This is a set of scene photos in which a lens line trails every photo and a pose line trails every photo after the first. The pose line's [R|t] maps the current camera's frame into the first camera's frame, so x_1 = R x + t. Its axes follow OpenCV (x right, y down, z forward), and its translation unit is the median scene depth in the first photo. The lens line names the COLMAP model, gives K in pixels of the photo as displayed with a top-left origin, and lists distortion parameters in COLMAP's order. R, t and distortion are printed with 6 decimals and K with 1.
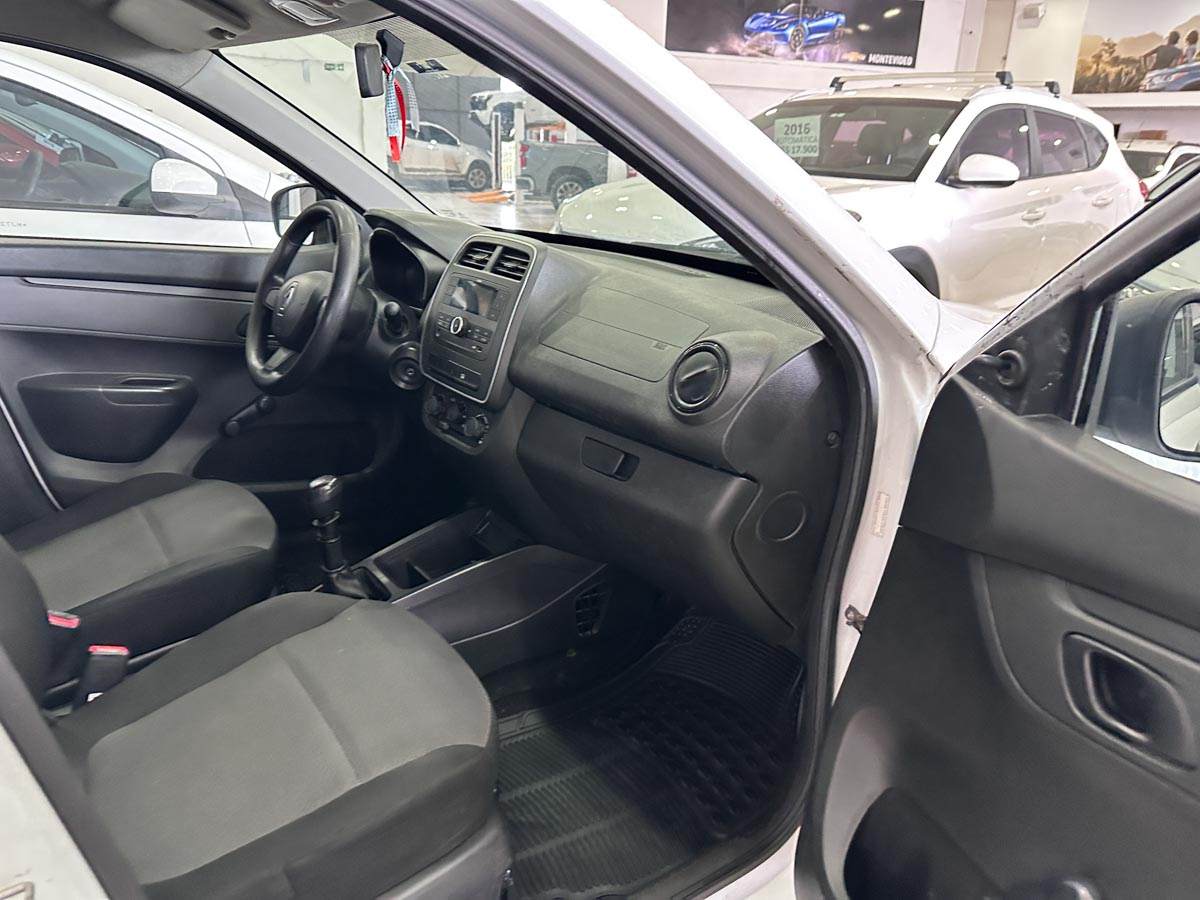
lens RADIAL K [[872.2, 0, 600.0], [0, 872.2, 450.0], [0, 0, 1]] dist [-0.021841, -0.001376]
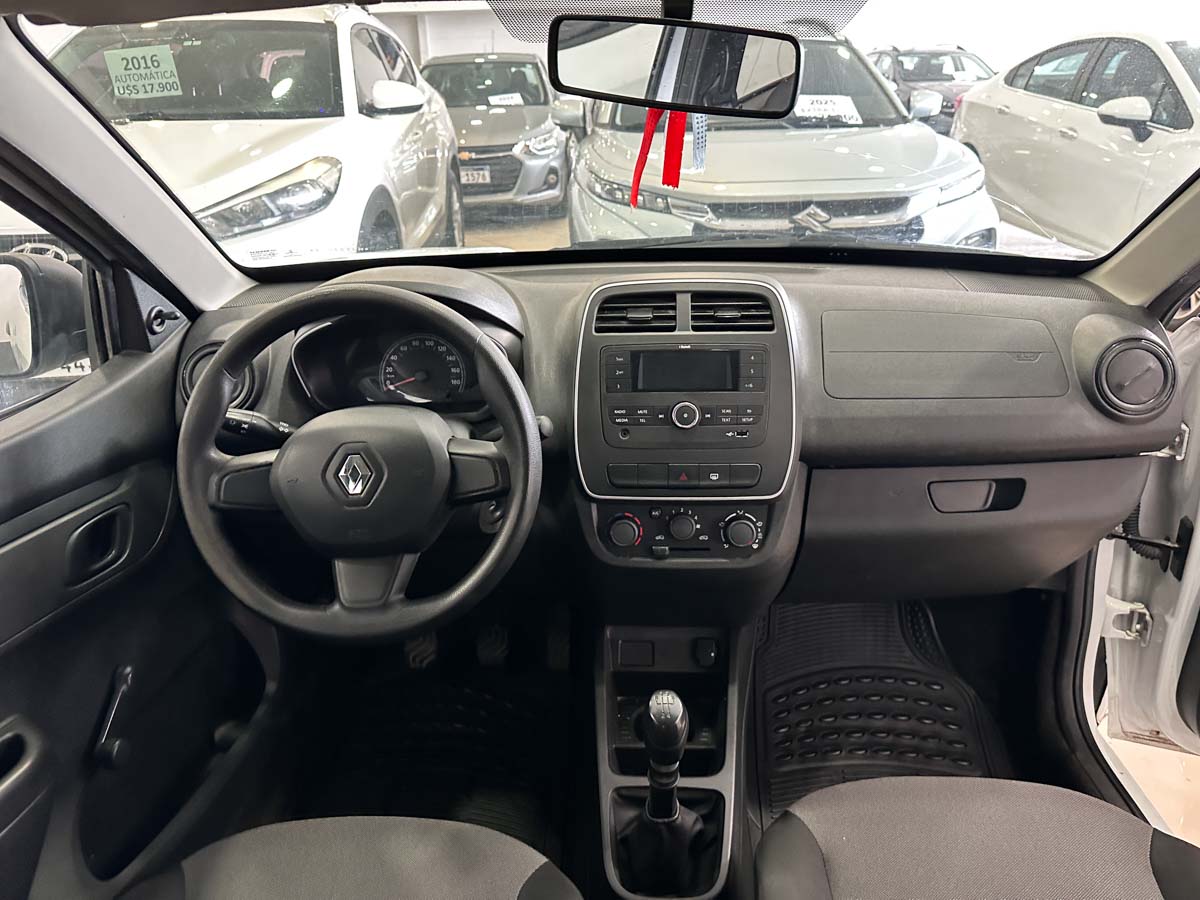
lens RADIAL K [[868.4, 0, 607.2], [0, 868.4, 440.0], [0, 0, 1]] dist [0.000579, 0.001172]
pose [[0.625314, -0.353231, 0.695852, -0.309350], [0.296309, 0.932384, 0.207028, -0.126582], [-0.721930, 0.076730, 0.687699, 0.243380]]
